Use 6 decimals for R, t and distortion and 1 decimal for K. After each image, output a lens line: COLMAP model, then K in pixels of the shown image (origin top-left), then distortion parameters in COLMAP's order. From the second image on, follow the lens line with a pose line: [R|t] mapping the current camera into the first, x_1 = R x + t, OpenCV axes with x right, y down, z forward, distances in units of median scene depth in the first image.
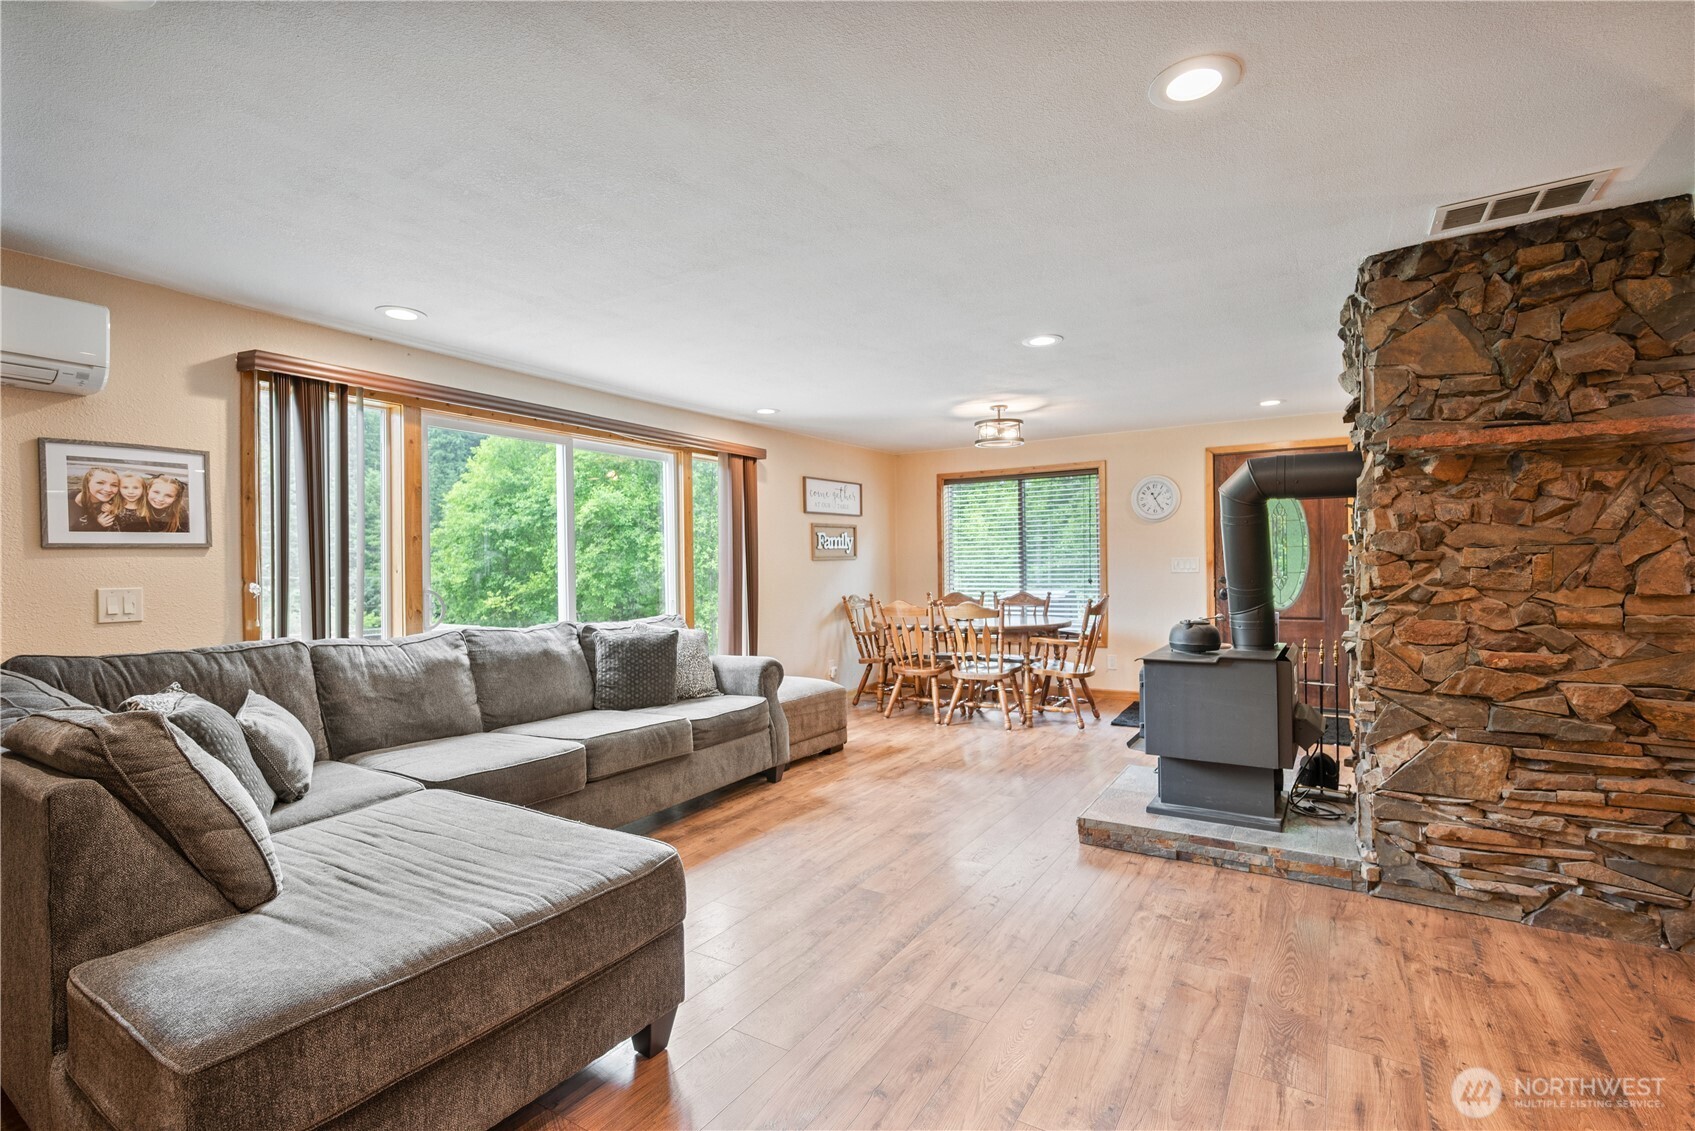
lens RADIAL K [[778.7, 0, 851.4], [0, 778.7, 567.1], [0, 0, 1]] dist [-0.000849, 0.000042]
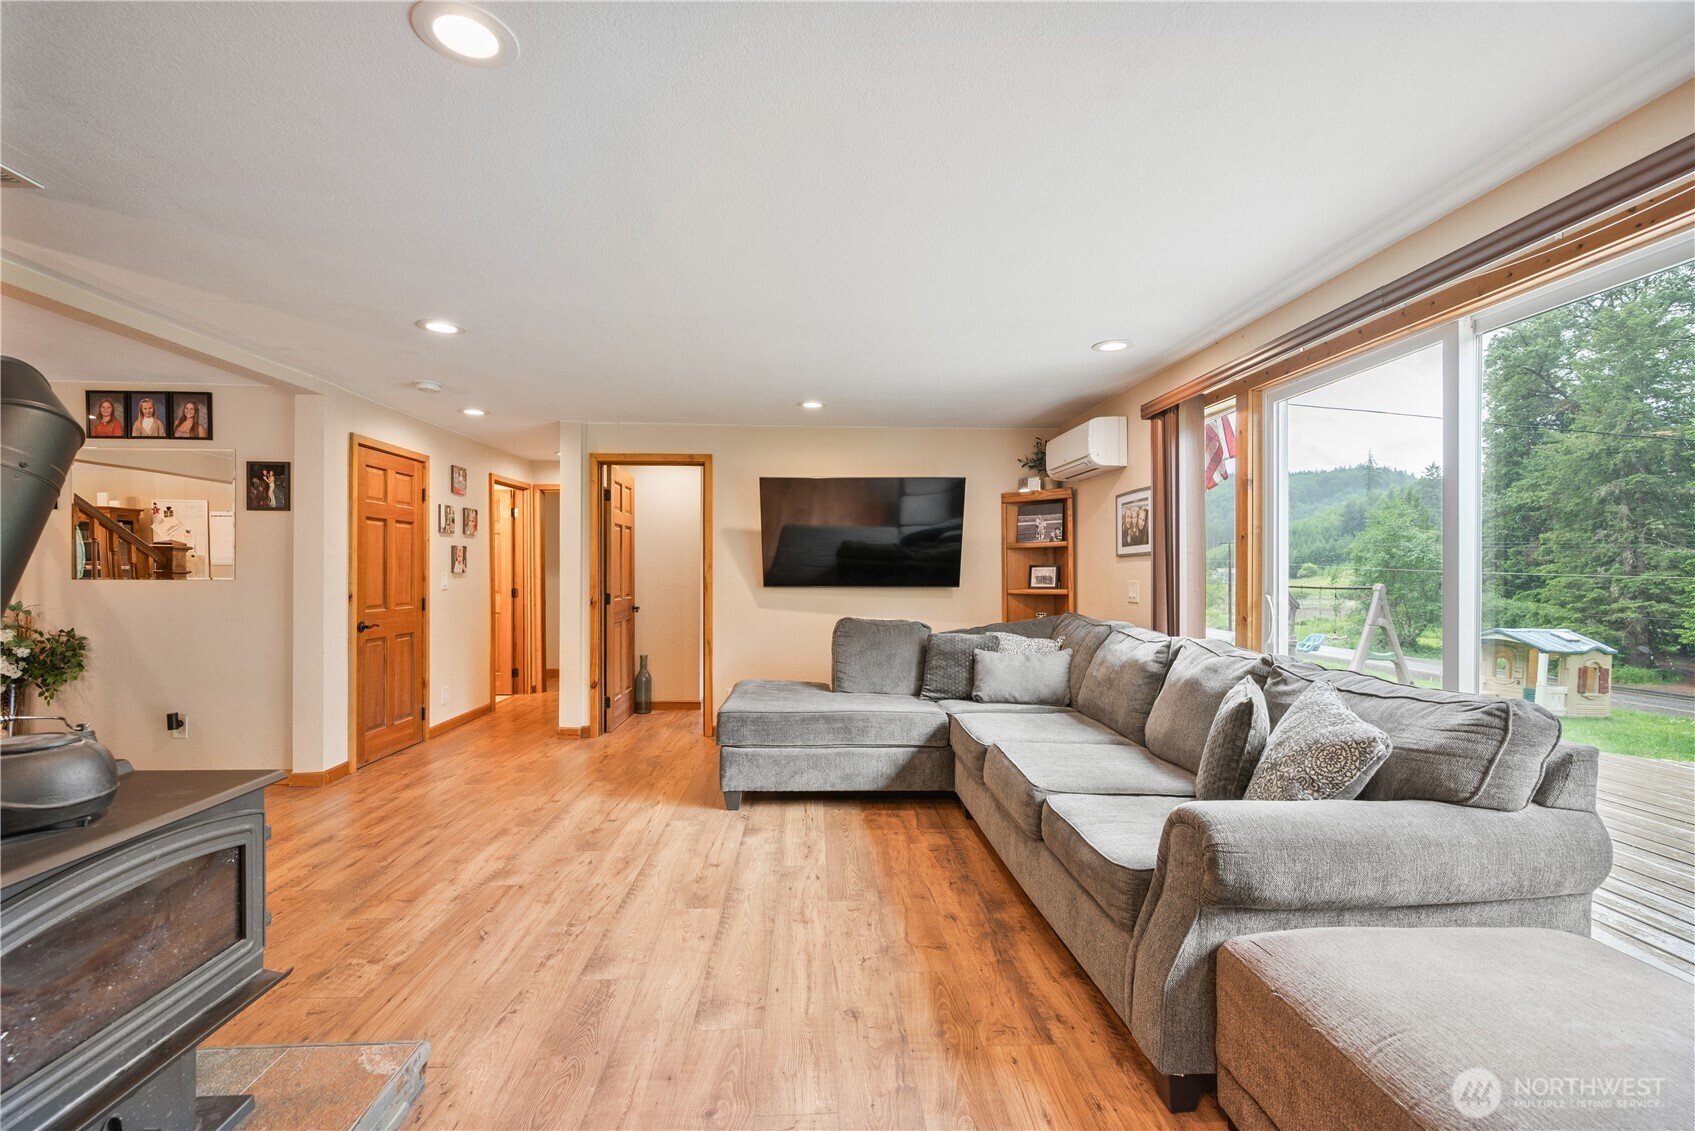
lens RADIAL K [[727.0, 0, 845.1], [0, 727.0, 570.0], [0, 0, 1]] dist [-0.001308, 0.000373]
pose [[-0.823792, 0.012467, -0.566755, 0.400954], [0.008348, 0.999917, 0.009862, -0.014468], [0.566831, 0.003393, -0.823827, 1.906919]]
